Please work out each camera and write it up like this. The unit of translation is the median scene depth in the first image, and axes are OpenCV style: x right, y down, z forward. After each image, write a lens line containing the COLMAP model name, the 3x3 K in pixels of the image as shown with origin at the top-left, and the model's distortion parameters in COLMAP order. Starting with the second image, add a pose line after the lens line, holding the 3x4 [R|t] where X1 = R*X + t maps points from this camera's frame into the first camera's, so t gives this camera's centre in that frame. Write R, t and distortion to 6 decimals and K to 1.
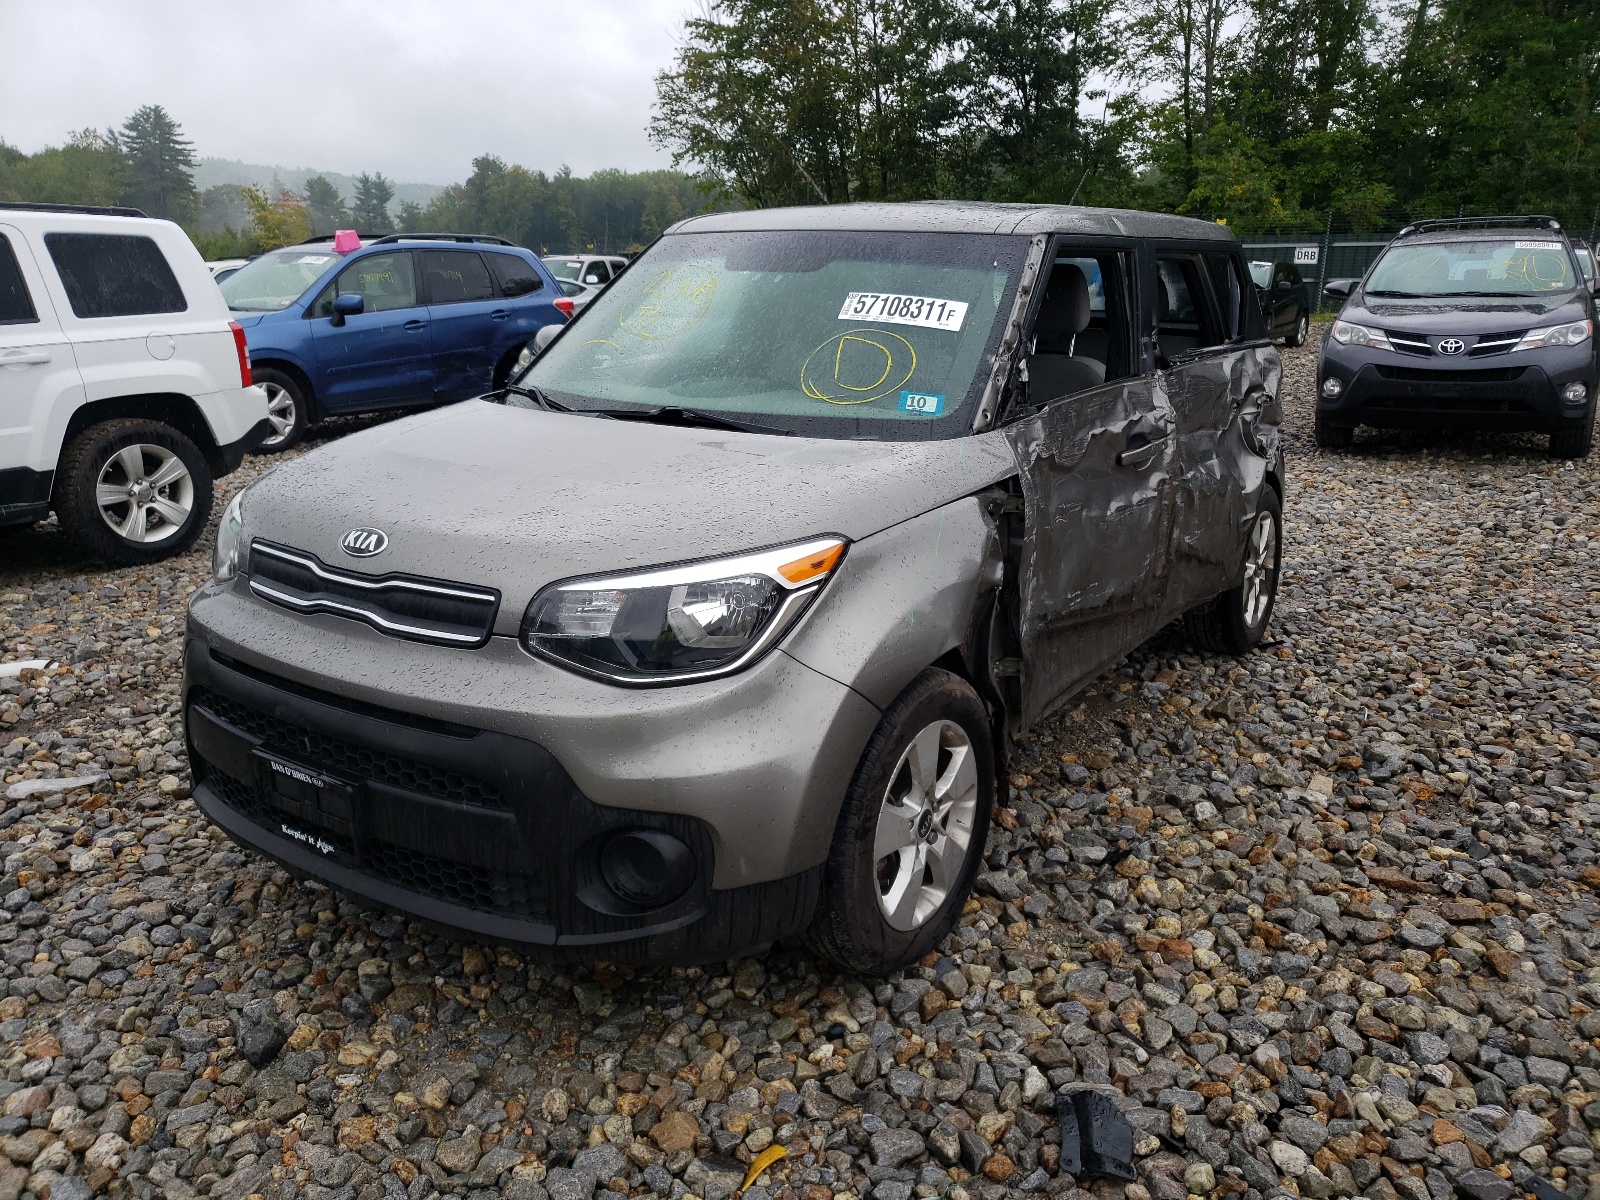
lens RADIAL K [[1201.8, 0, 800.0], [0, 1201.8, 600.0], [0, 0, 1]] dist [0.029952, 0.003761]
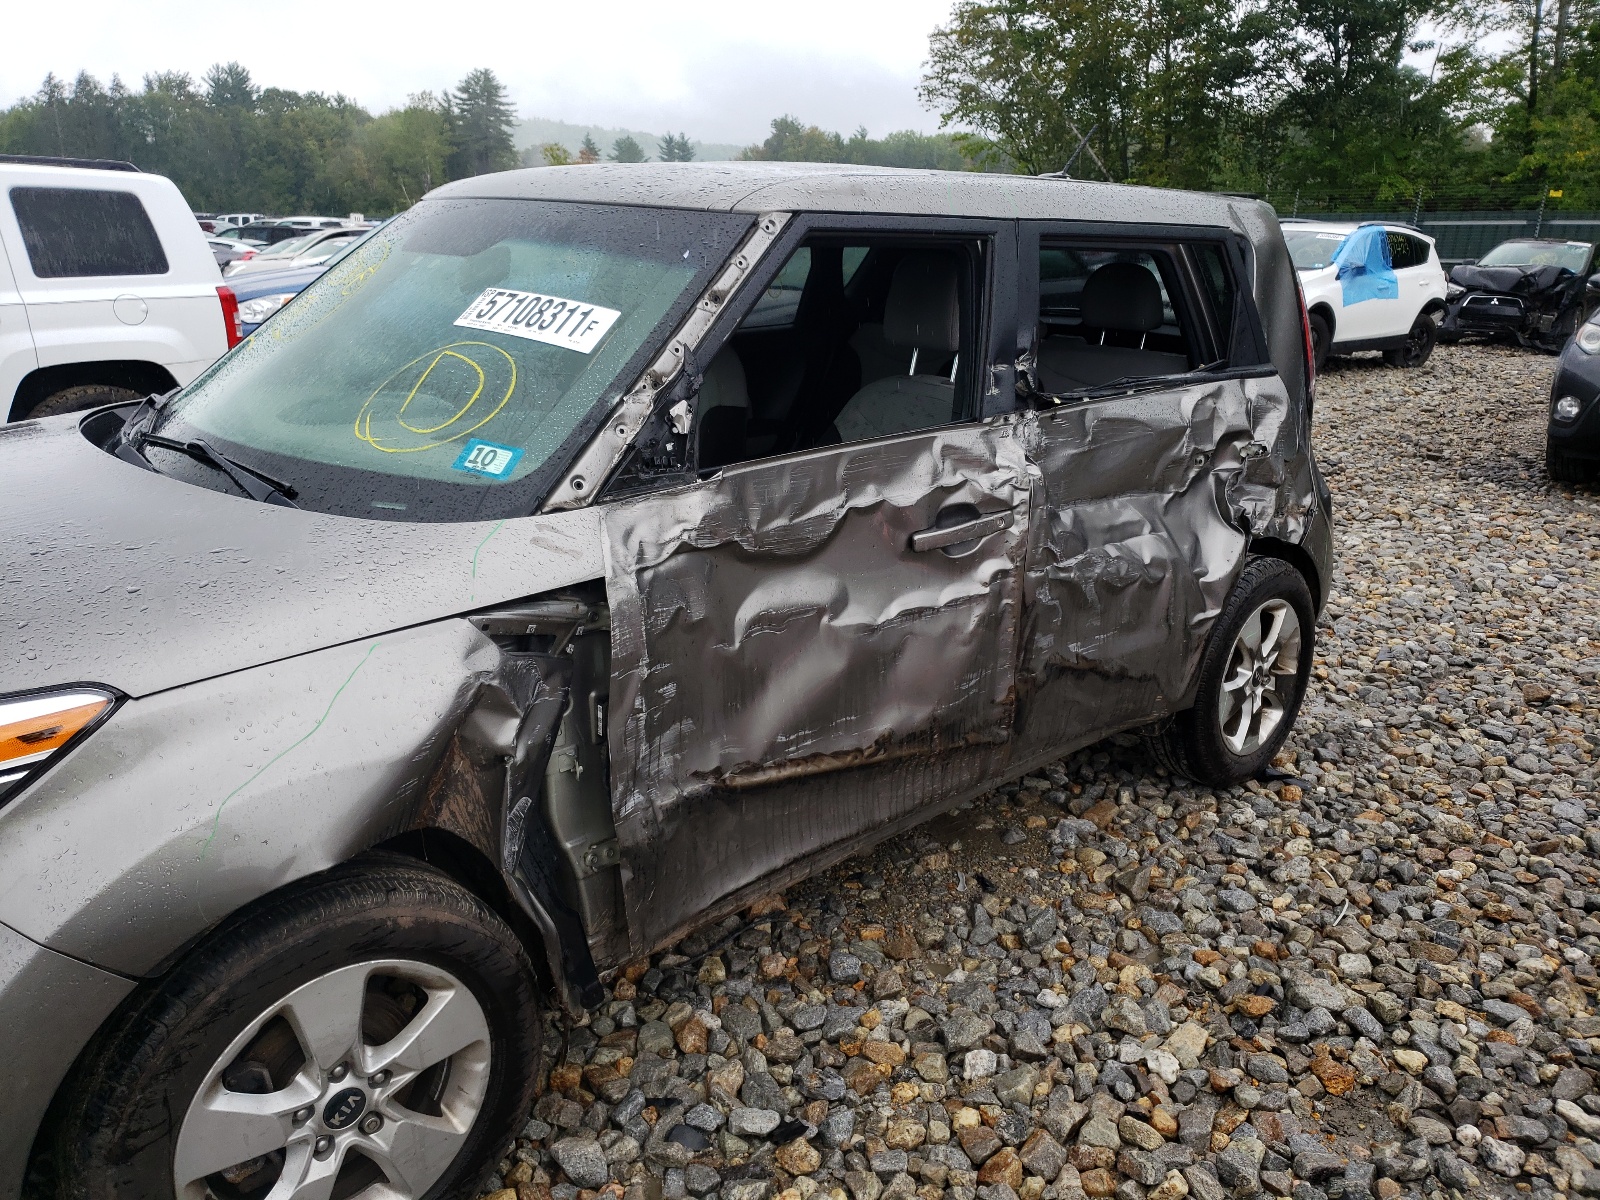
lens RADIAL K [[1211.8, 0, 800.9], [0, 1211.8, 611.9], [0, 0, 1]] dist [0.022801, 0.000484]
pose [[0.975718, 0.086699, -0.201140, 0.188425], [-0.079900, 0.995931, 0.041693, -0.054727], [0.203936, -0.024609, 0.978675, 0.164380]]
